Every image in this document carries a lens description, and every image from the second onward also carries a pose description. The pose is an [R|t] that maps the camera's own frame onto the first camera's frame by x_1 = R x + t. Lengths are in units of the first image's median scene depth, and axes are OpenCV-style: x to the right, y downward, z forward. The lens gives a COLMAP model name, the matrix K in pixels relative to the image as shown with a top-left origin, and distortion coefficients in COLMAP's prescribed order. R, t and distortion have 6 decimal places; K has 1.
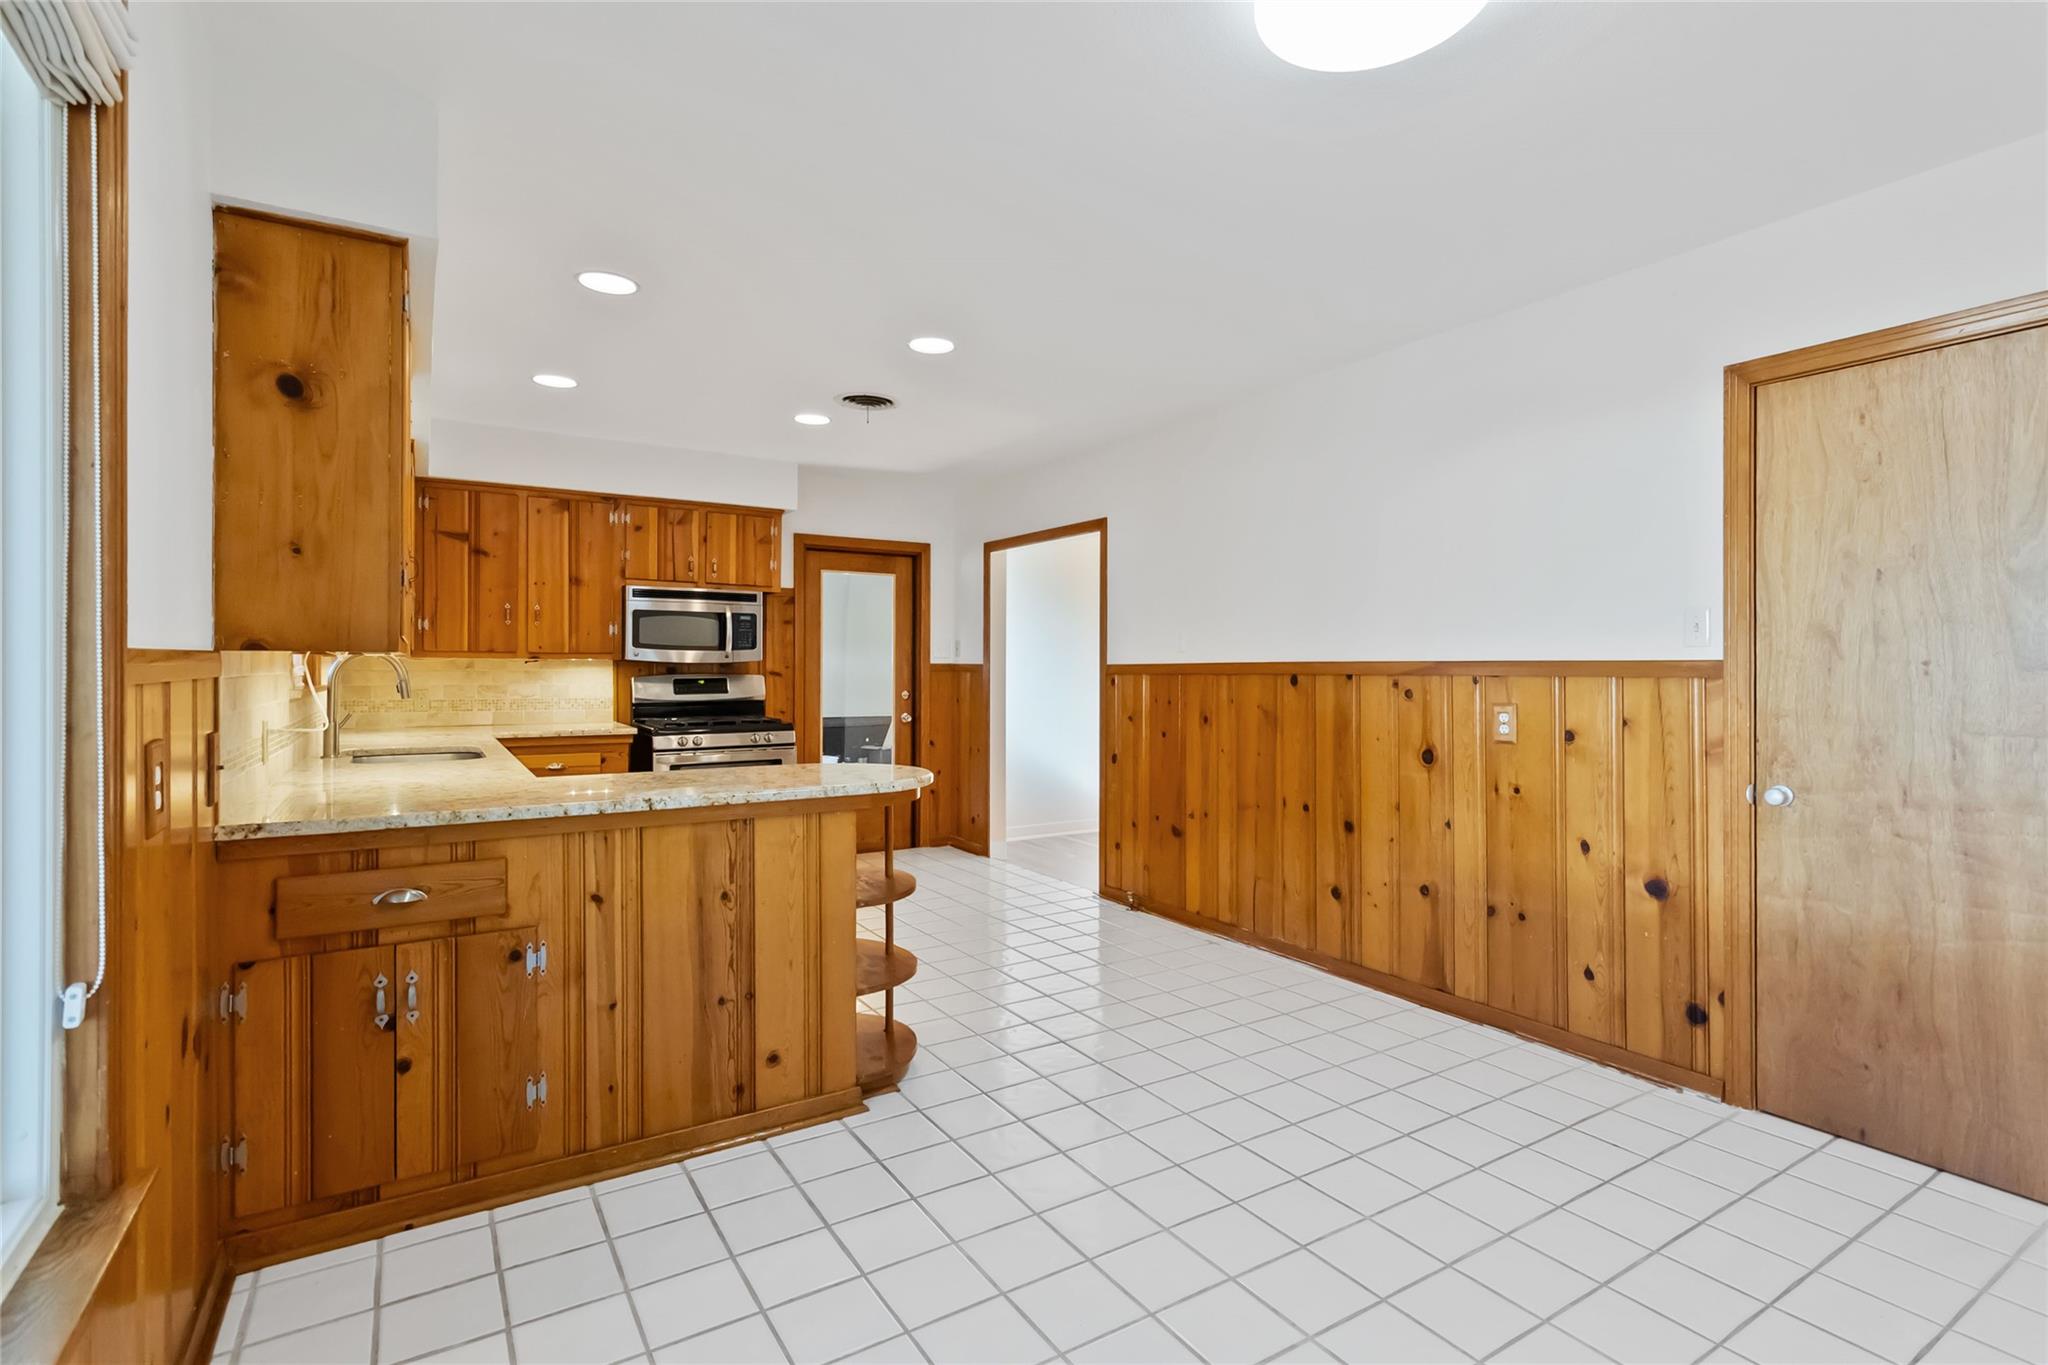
lens RADIAL K [[985.4, 0, 1061.9], [0, 985.4, 674.8], [0, 0, 1]] dist [-0.002725, 0.001012]
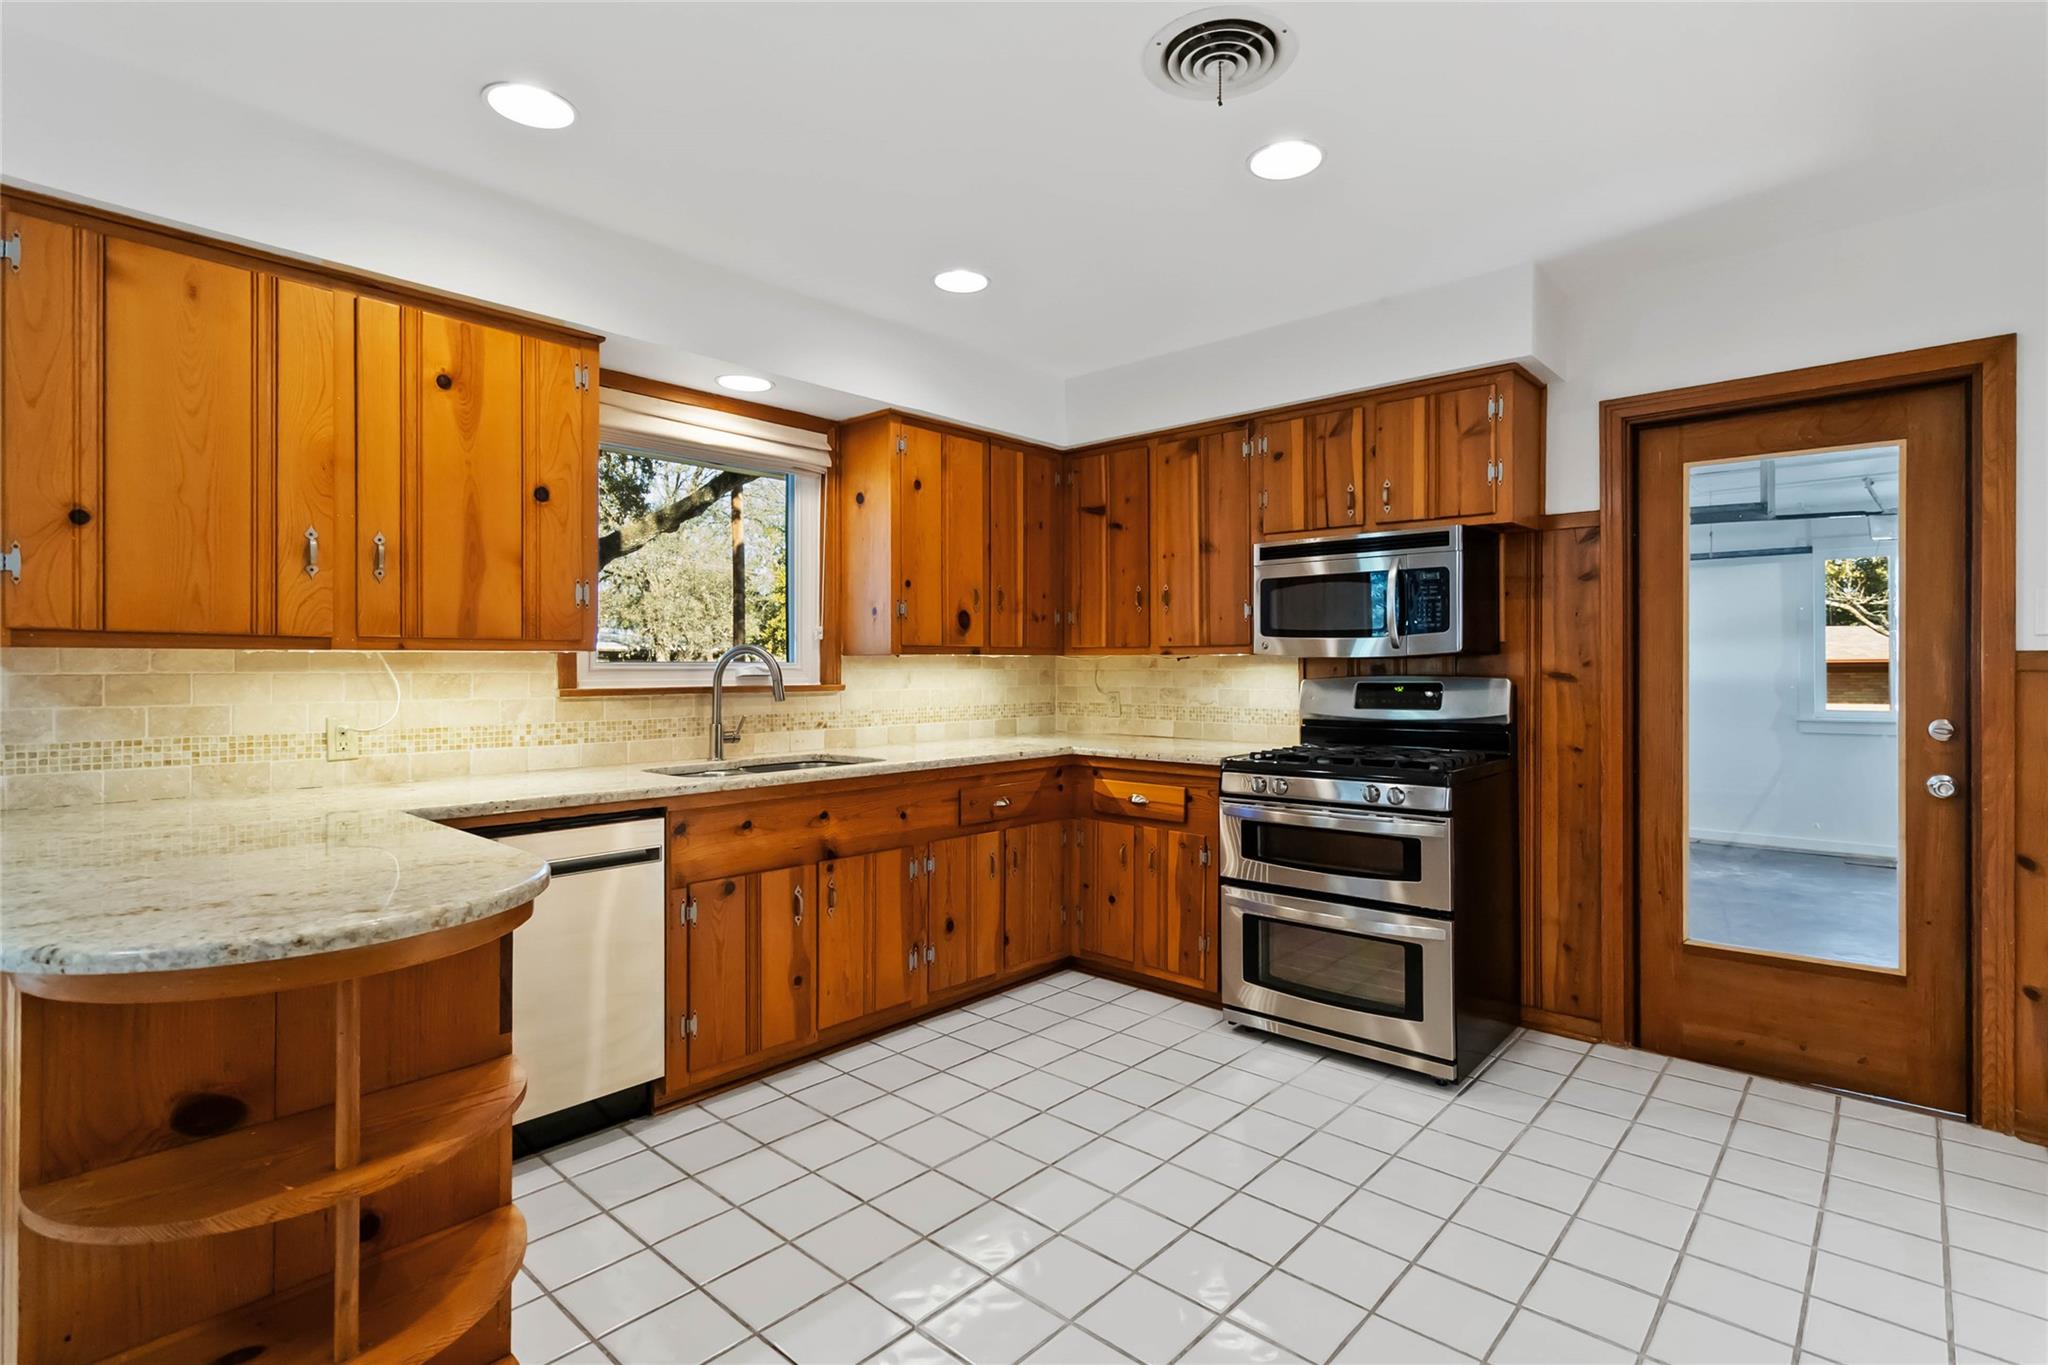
lens RADIAL K [[985.4, 0, 1040.3], [0, 985.4, 666.6], [0, 0, 1]] dist [-0.002725, 0.001012]
pose [[0.253652, -0.005986, -0.967277, 0.173081], [-0.004444, 0.999963, -0.007353, -0.001061], [0.967285, 0.006164, 0.253616, 0.679484]]
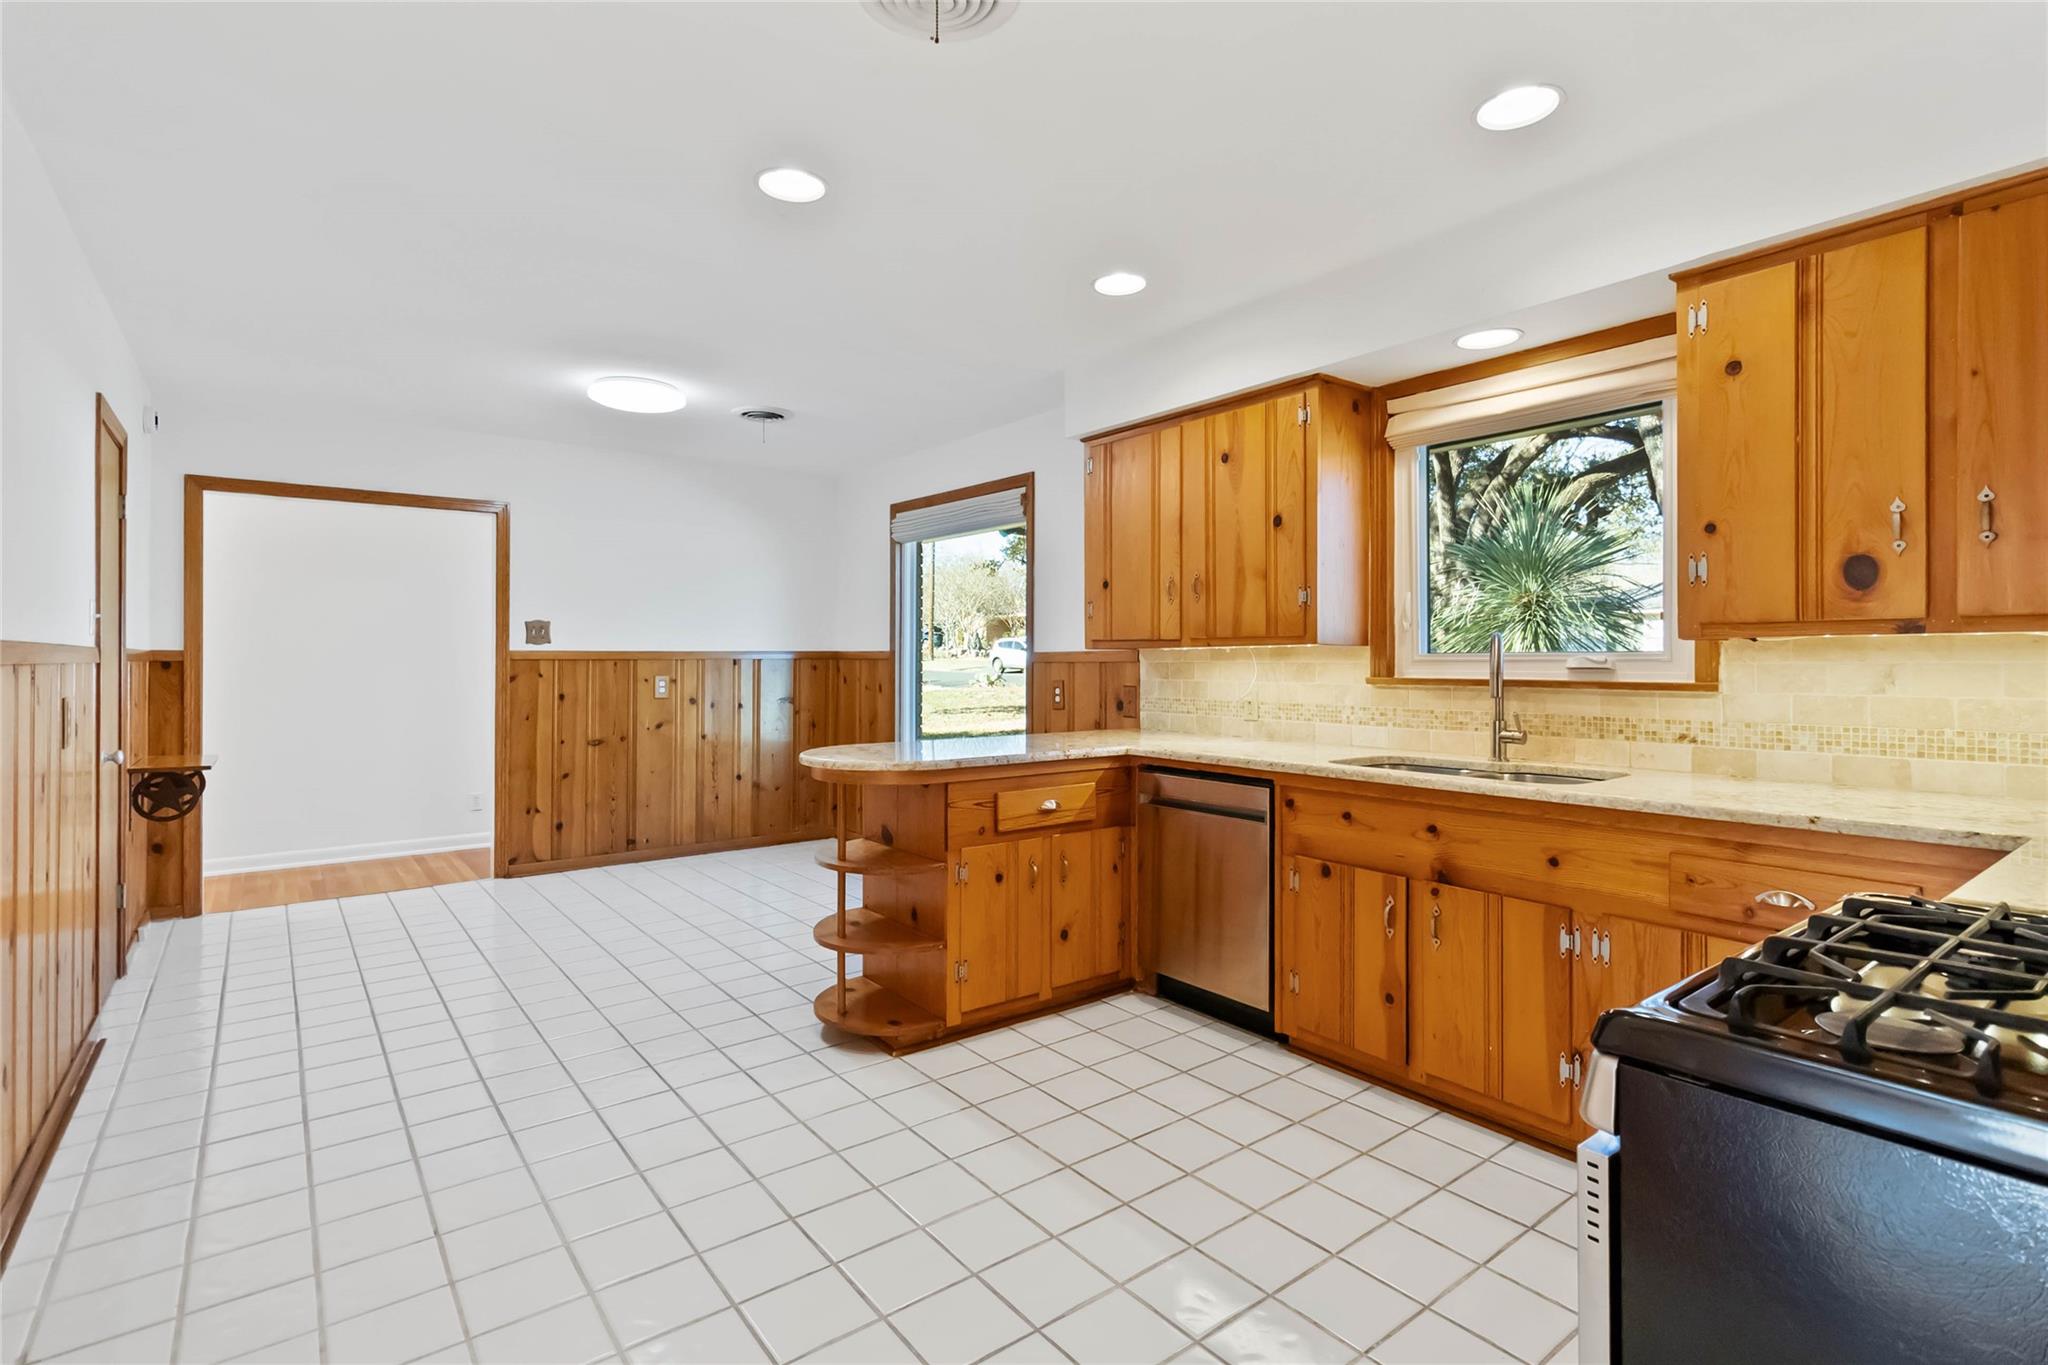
lens RADIAL K [[985.4, 0, 1033.8], [0, 985.4, 656.5], [0, 0, 1]] dist [-0.002725, 0.001012]
pose [[-0.998103, -0.003089, -0.061484, -0.177377], [-0.003324, 0.999988, 0.003711, -0.006231], [0.061472, 0.003908, -0.998101, 1.178638]]
